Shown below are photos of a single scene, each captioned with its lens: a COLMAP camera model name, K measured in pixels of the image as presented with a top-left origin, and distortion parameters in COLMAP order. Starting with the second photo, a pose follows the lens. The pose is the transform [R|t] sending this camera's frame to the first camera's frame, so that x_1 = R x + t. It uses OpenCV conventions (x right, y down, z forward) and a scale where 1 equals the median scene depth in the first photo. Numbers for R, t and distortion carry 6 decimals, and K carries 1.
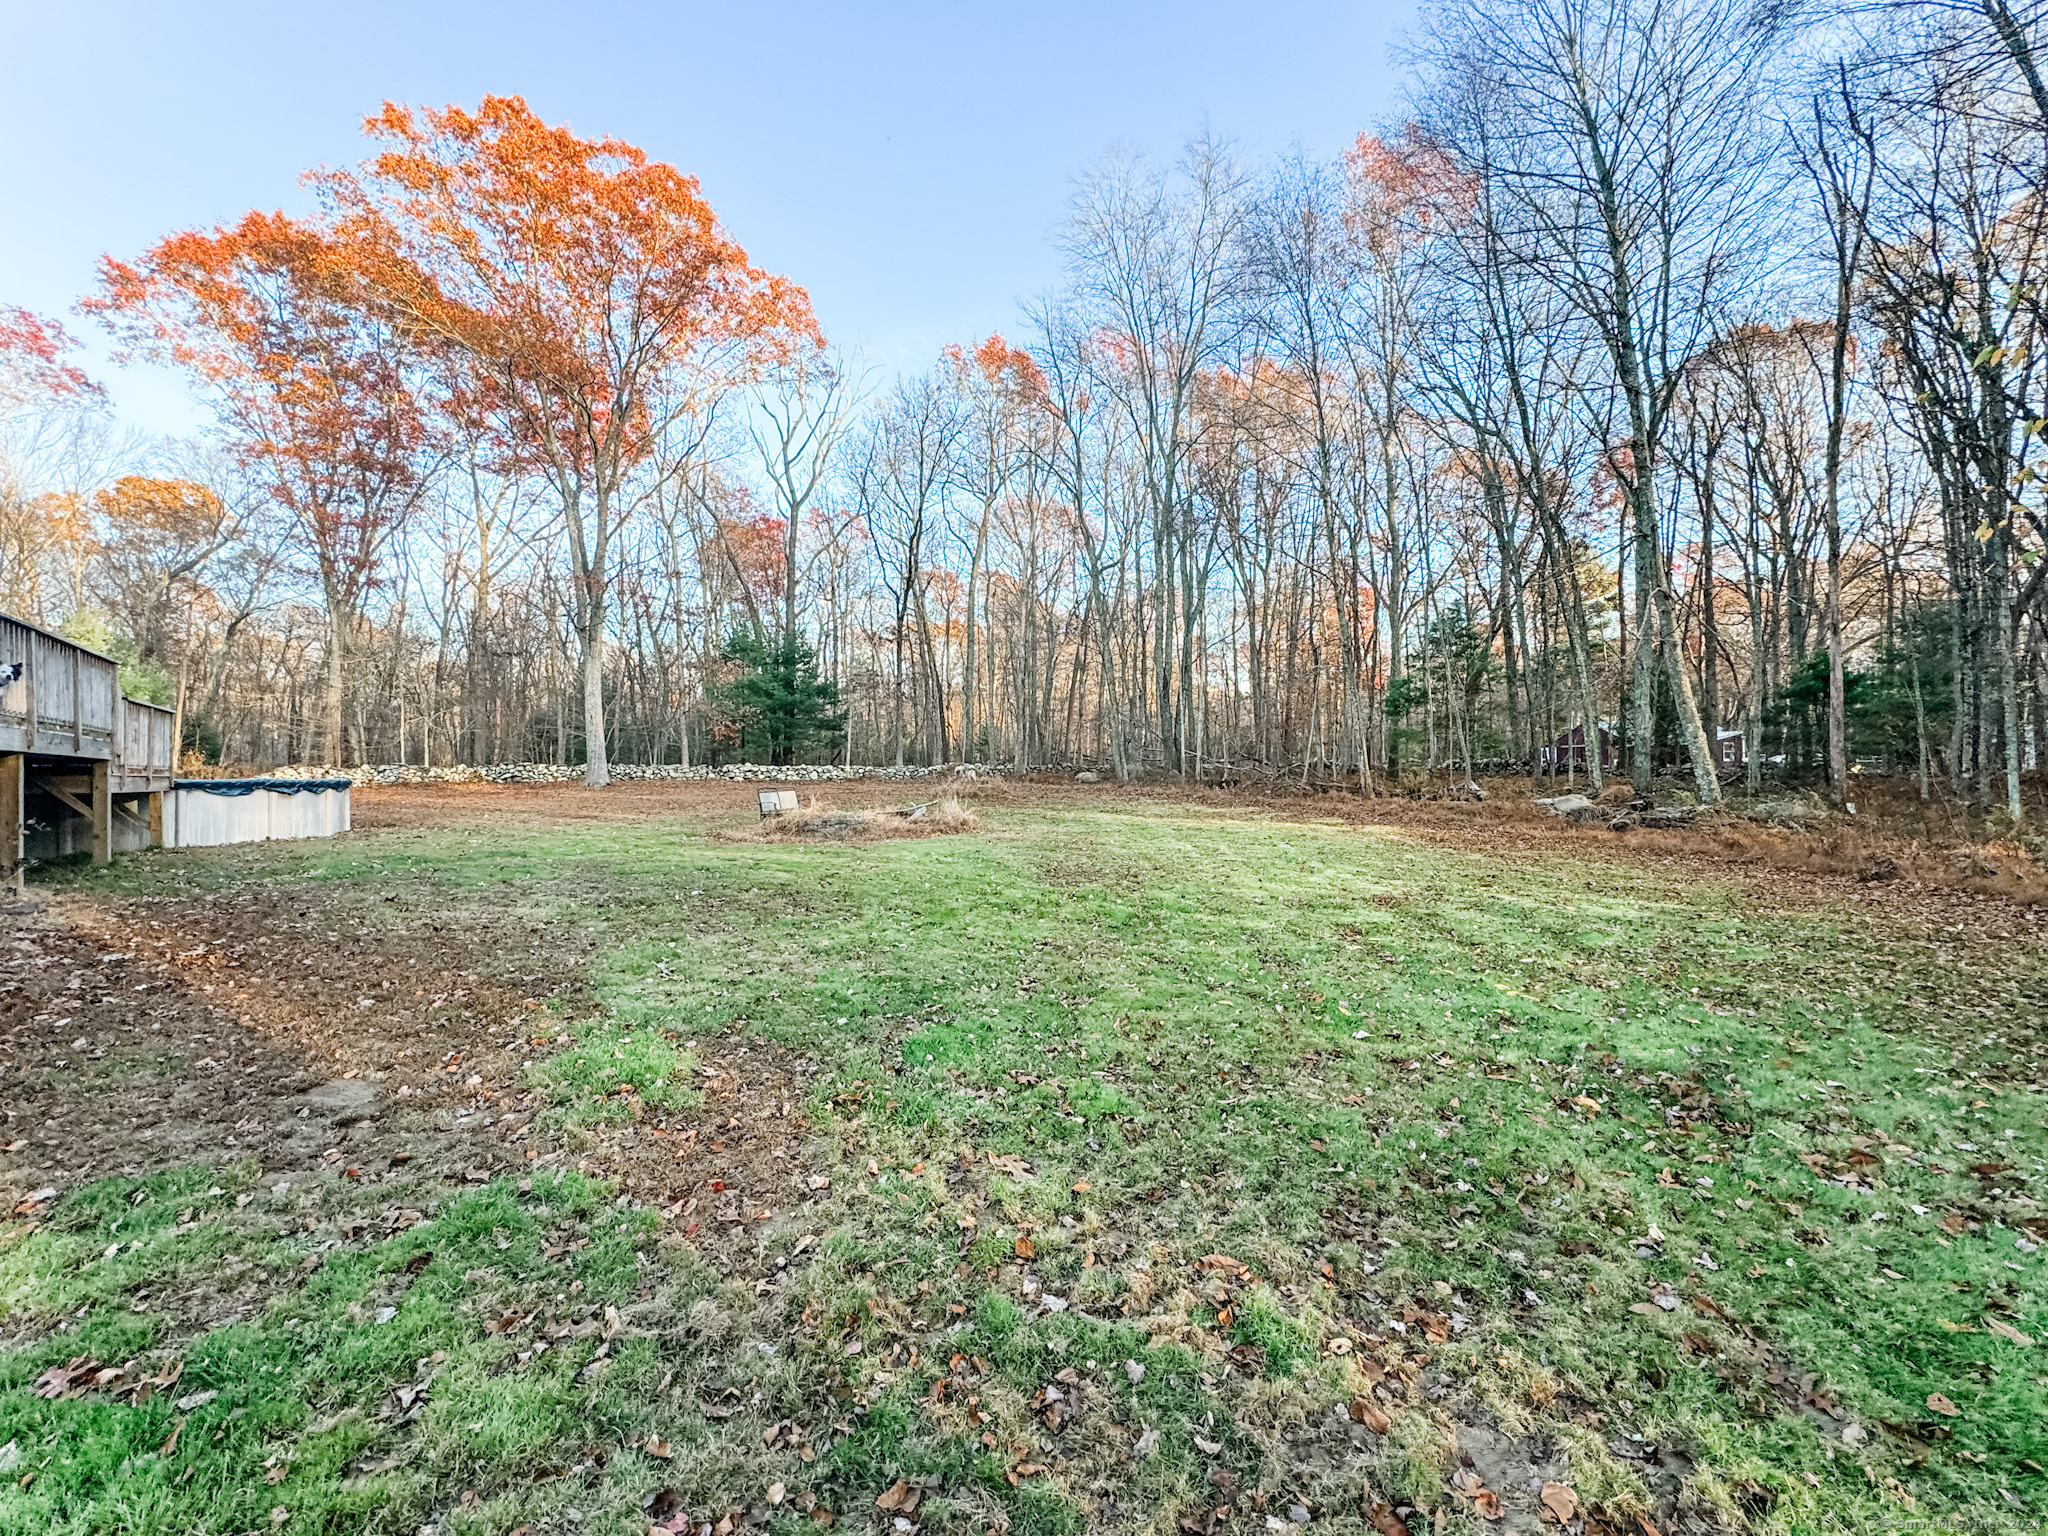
lens RADIAL K [[895.5, 0, 1021.4], [0, 895.5, 769.9], [0, 0, 1]] dist [-0.000767, -0.000046]
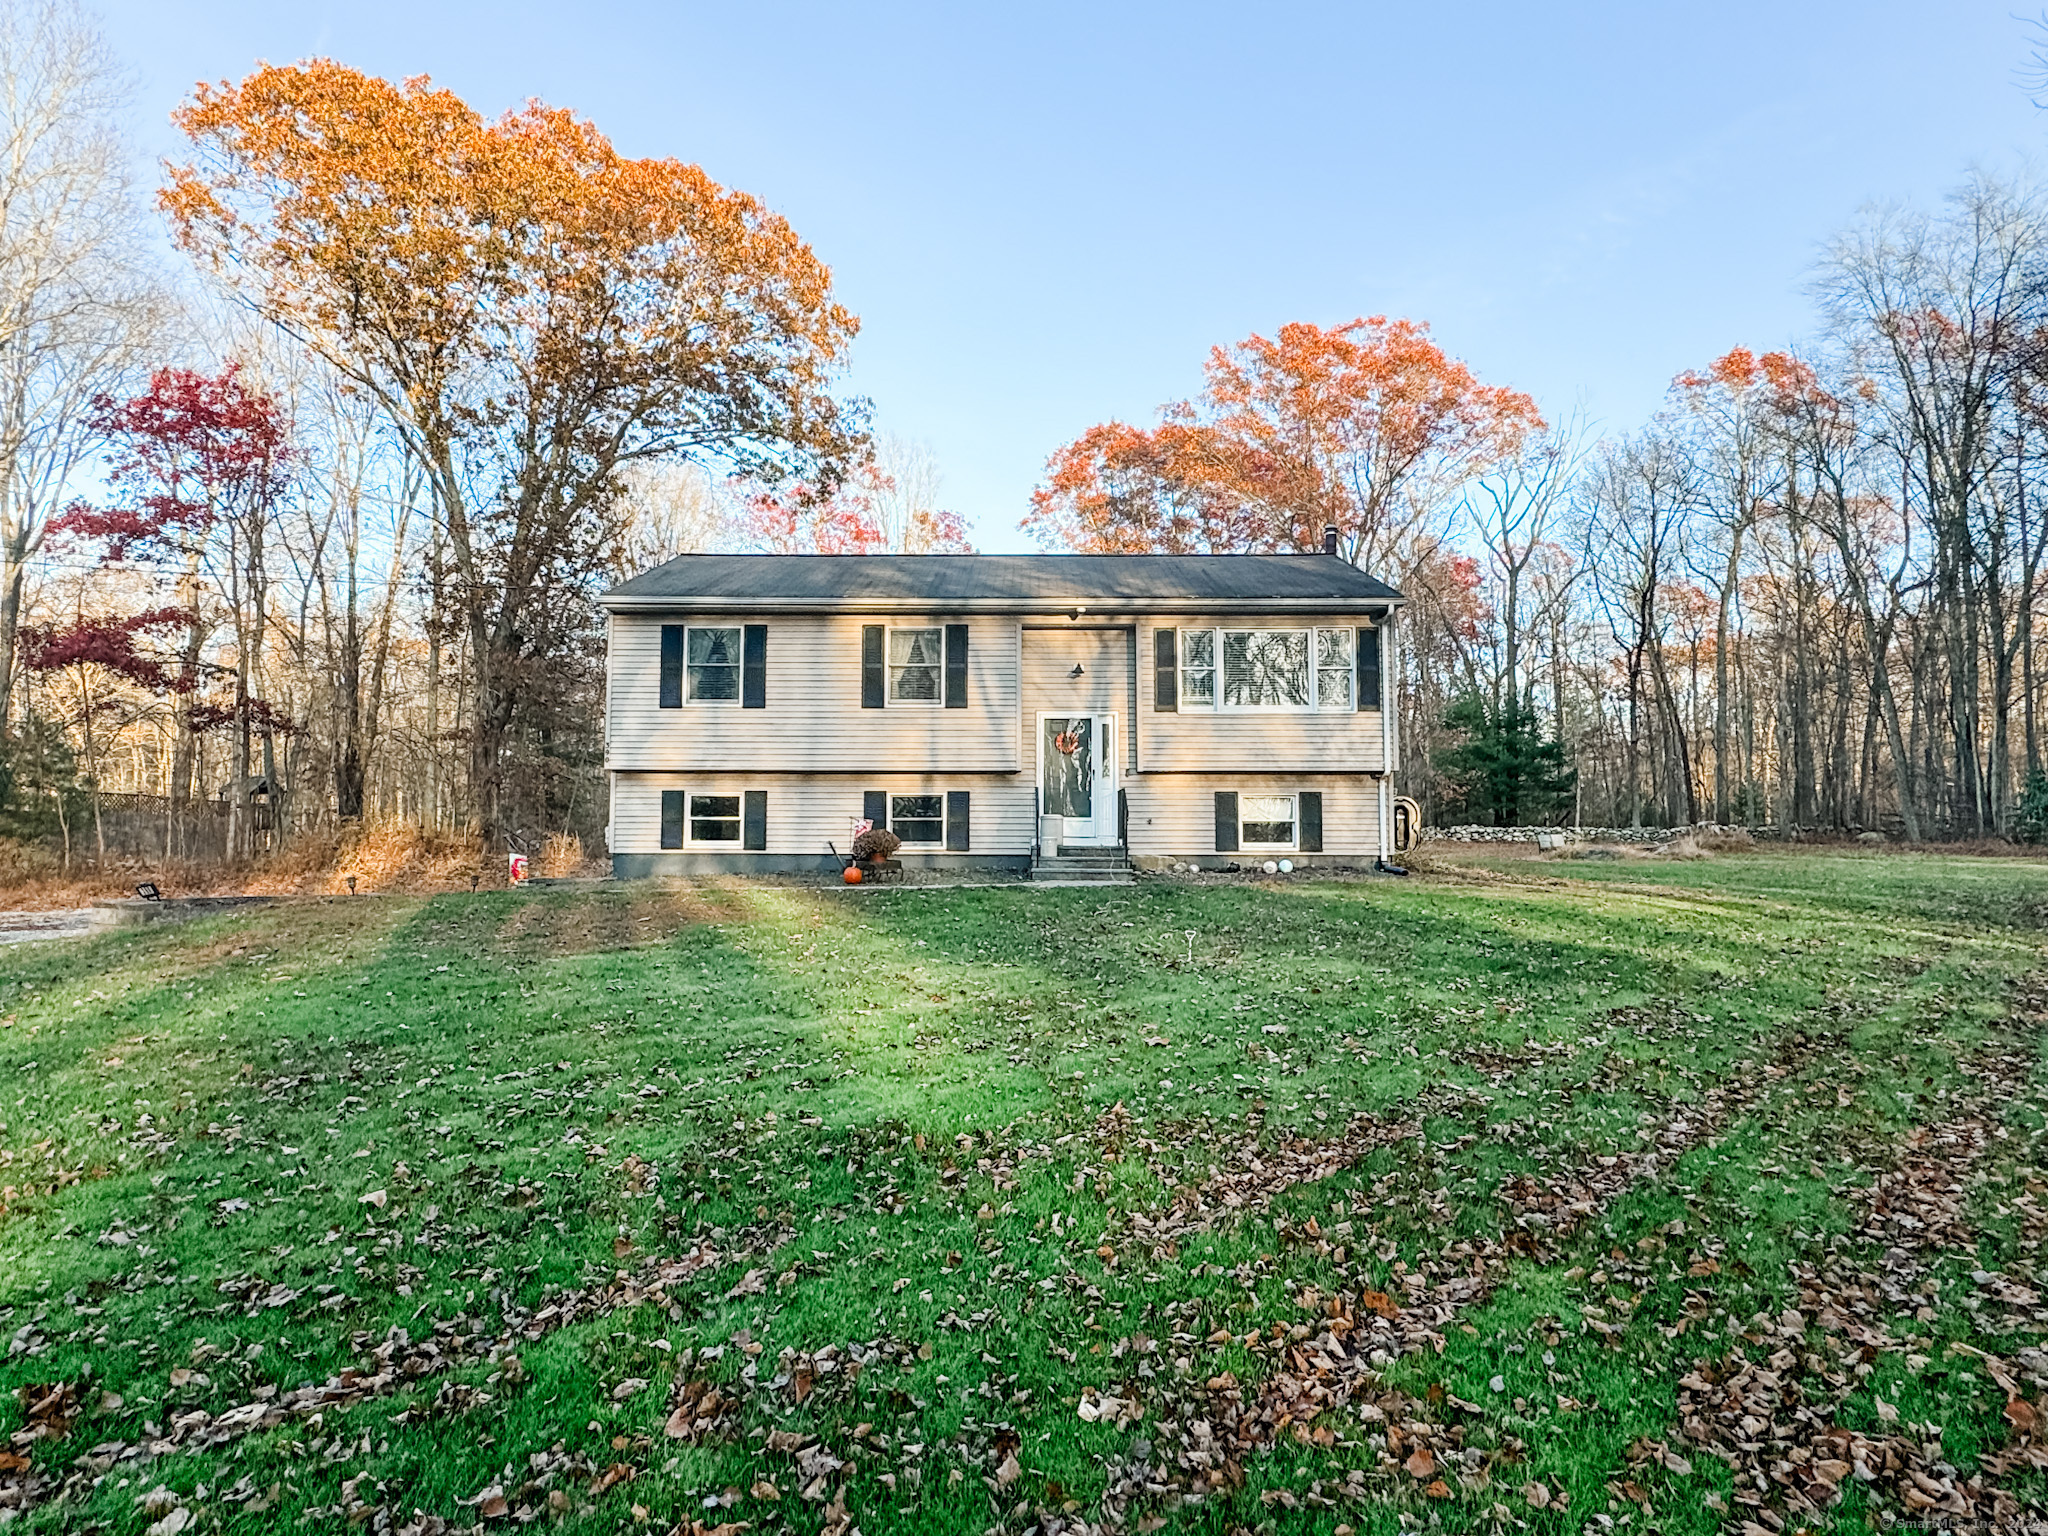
lens RADIAL K [[1163.7, 0, 1012.7], [0, 1163.7, 770.1], [0, 0, 1]] dist [-0.004997, 0.000614]
pose [[0.816550, -0.033852, -0.576282, 0.035920], [-0.002826, 0.998033, -0.062631, 0.014028], [0.577268, 0.052770, 0.814848, -0.394722]]
